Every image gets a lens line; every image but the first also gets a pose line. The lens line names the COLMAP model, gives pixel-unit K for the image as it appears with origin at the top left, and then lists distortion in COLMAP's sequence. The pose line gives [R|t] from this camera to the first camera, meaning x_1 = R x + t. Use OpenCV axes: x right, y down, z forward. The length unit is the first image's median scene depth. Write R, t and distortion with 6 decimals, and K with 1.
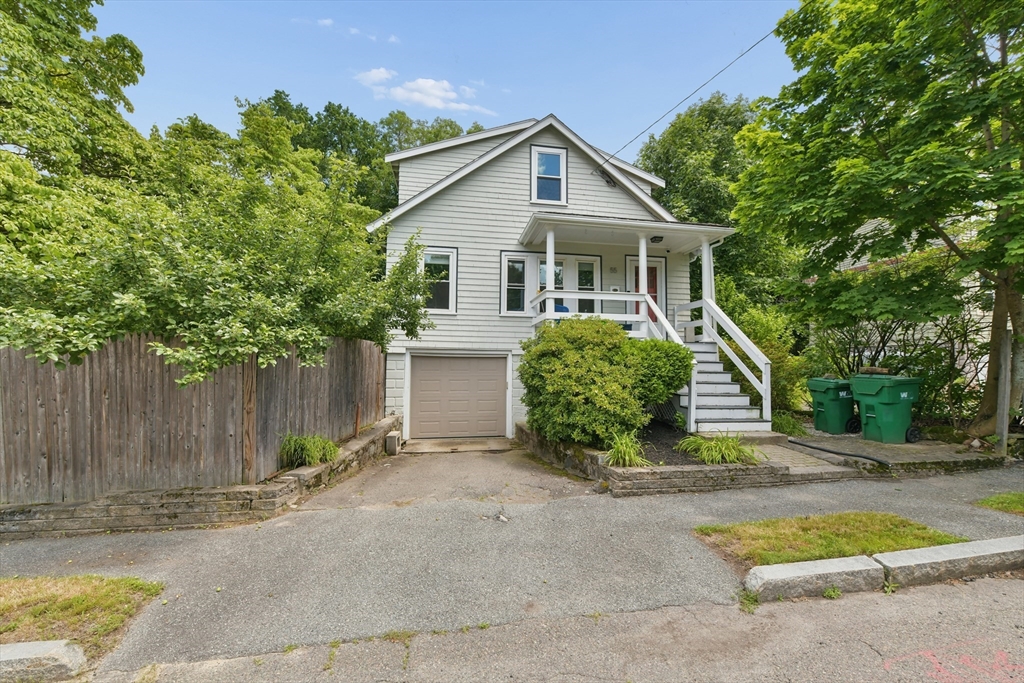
lens RADIAL K [[414.9, 0, 513.1], [0, 414.9, 344.0], [0, 0, 1]] dist [-0.006830, -0.000672]
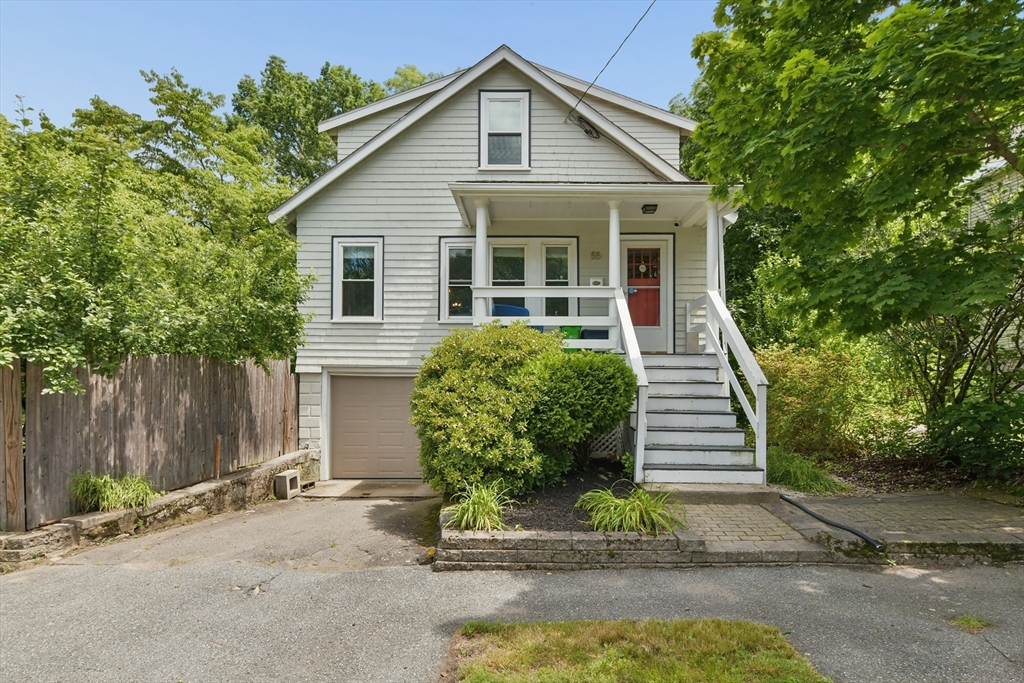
lens RADIAL K [[525.7, 0, 511.6], [0, 525.7, 380.6], [0, 0, 1]] dist [-0.006616, -0.001049]
pose [[0.984013, -0.005998, -0.177998, 0.277435], [0.013698, 0.999021, 0.042060, -0.000841], [0.177572, -0.043826, 0.983132, 0.066366]]
